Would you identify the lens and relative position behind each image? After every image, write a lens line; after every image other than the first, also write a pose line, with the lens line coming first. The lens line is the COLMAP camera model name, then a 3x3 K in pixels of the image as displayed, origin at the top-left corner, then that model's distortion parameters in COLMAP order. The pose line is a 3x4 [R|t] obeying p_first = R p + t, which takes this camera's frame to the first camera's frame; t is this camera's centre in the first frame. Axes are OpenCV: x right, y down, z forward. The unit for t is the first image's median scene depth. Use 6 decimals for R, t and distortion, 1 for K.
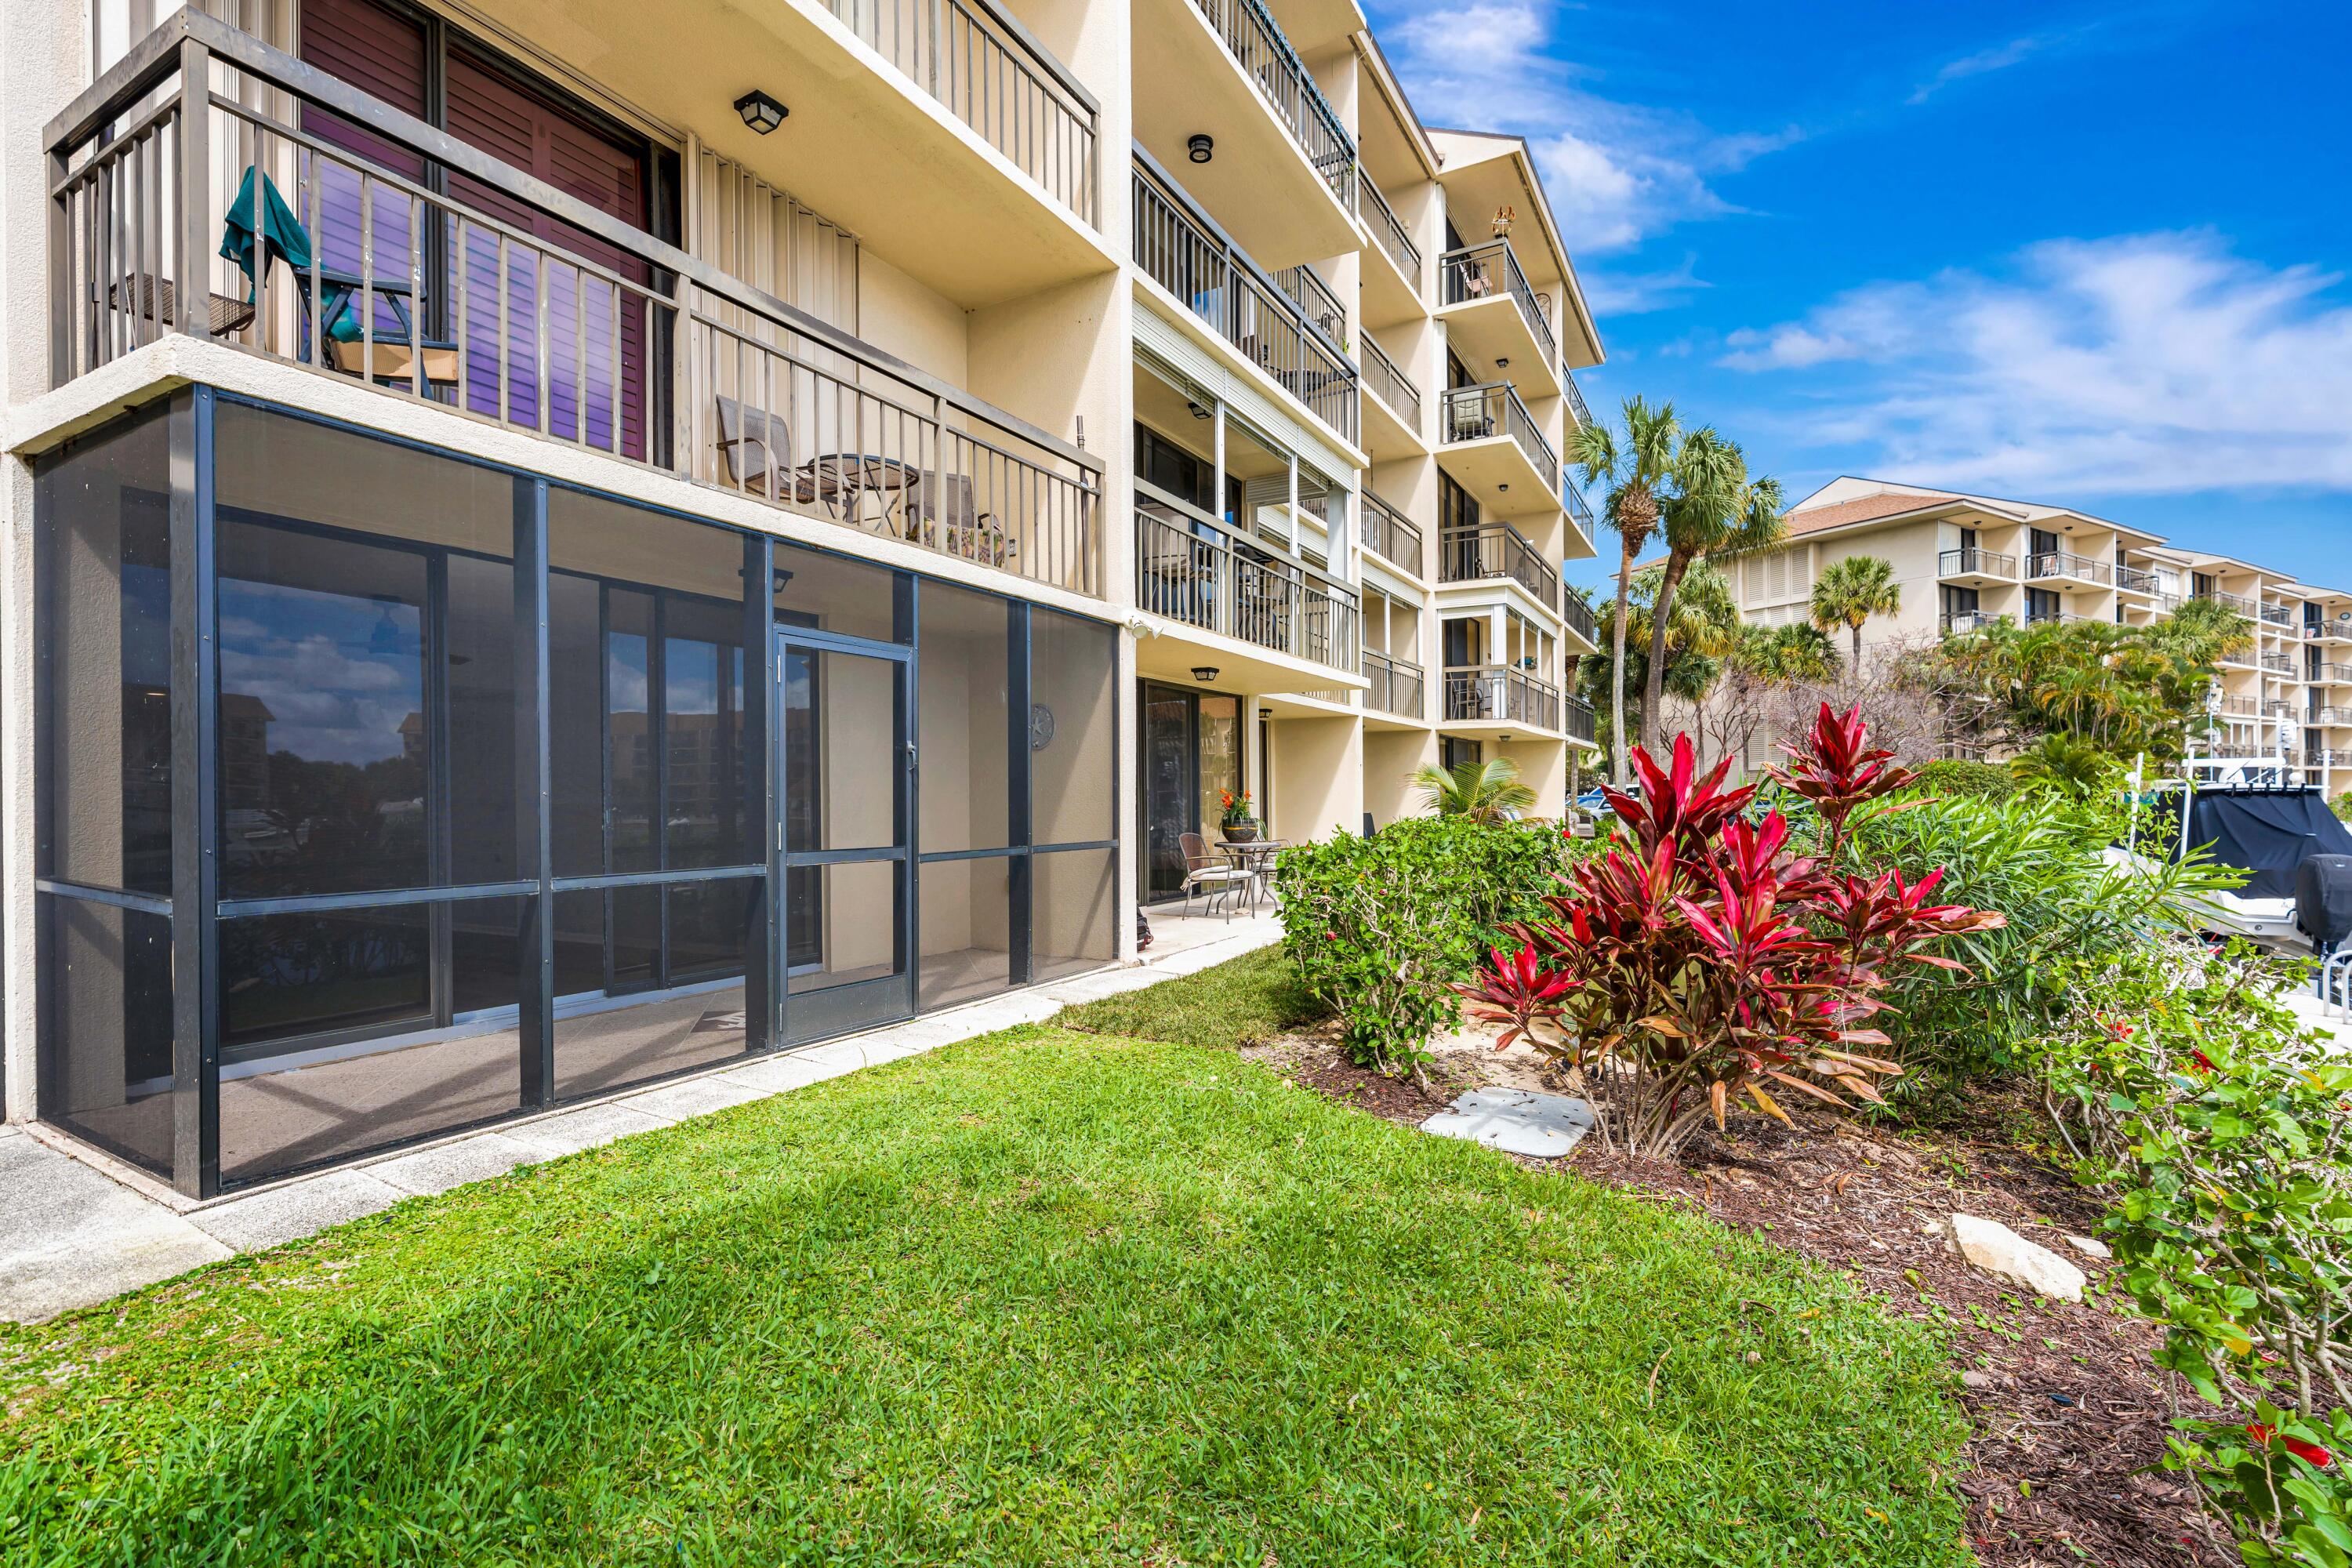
lens RADIAL K [[1078.2, 0, 1138.2], [0, 1078.2, 824.9], [0, 0, 1]] dist [-0.004314, 0.001241]
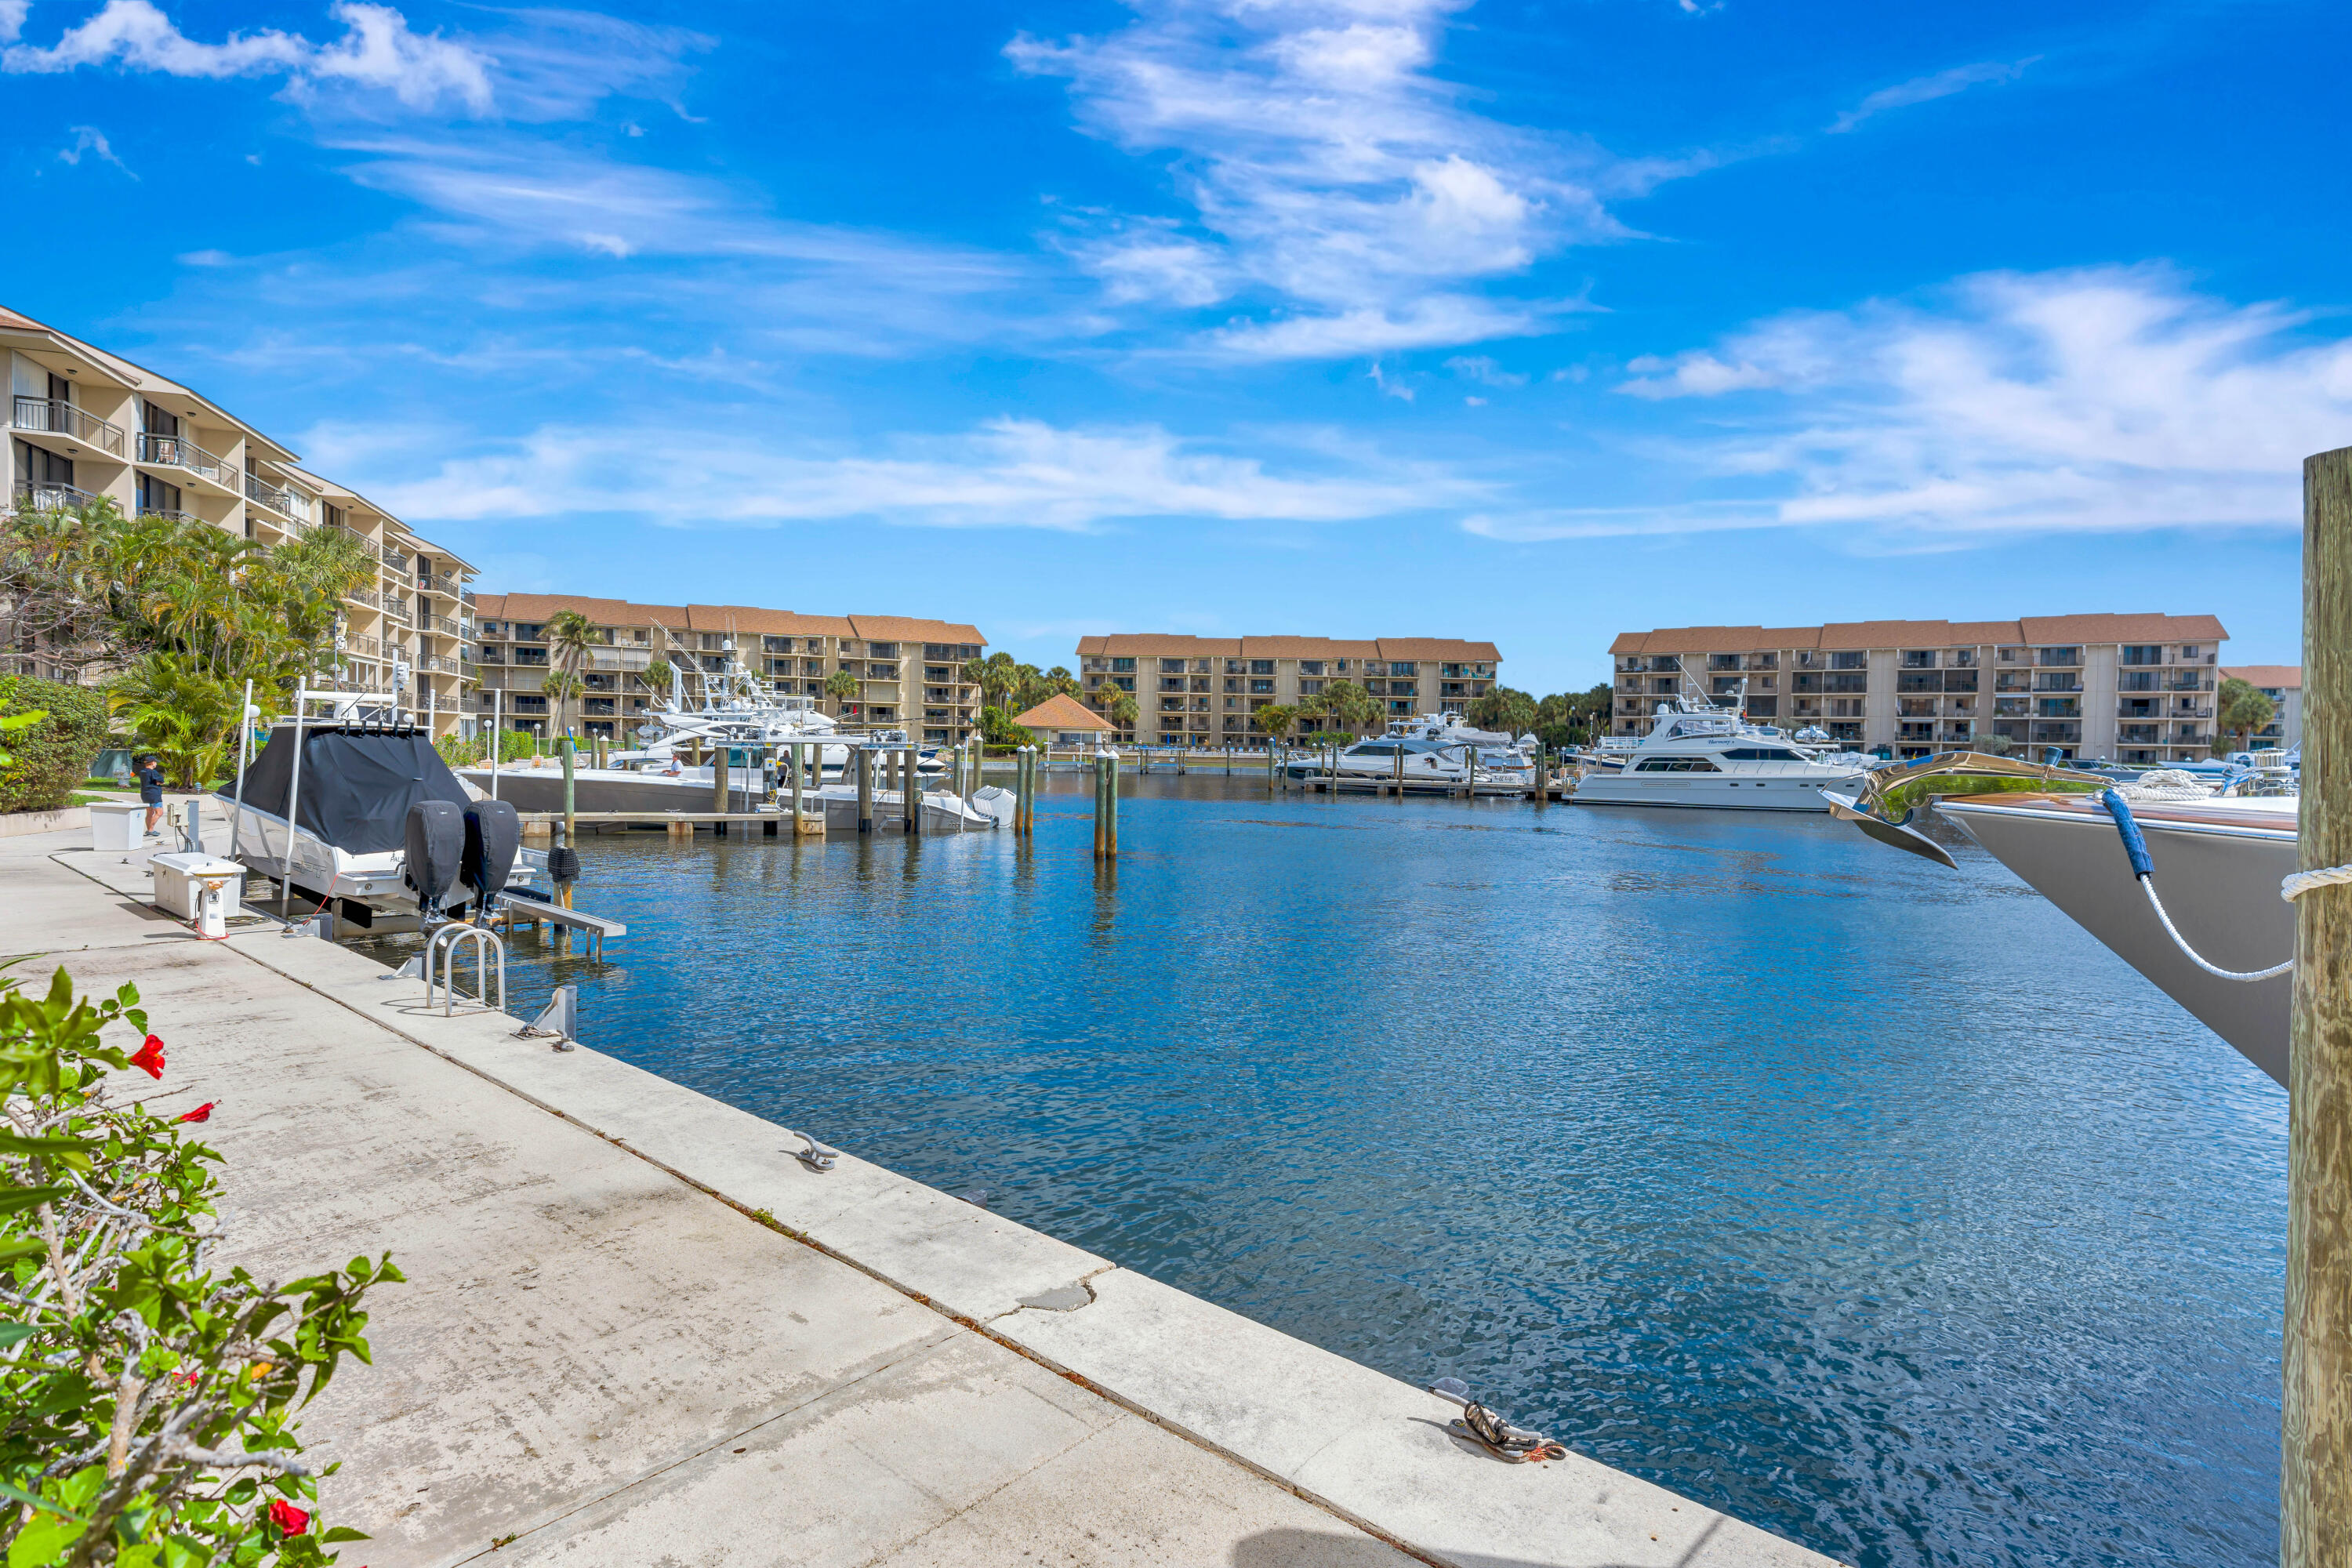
lens RADIAL K [[1197.2, 0, 1171.1], [0, 1197.2, 751.9], [0, 0, 1]] dist [0.001931, 0.001909]
pose [[0.182743, 0.008173, 0.983127, 0.084264], [0.002143, 0.999960, -0.008711, -0.001535], [-0.983158, 0.003699, 0.182719, 0.075280]]
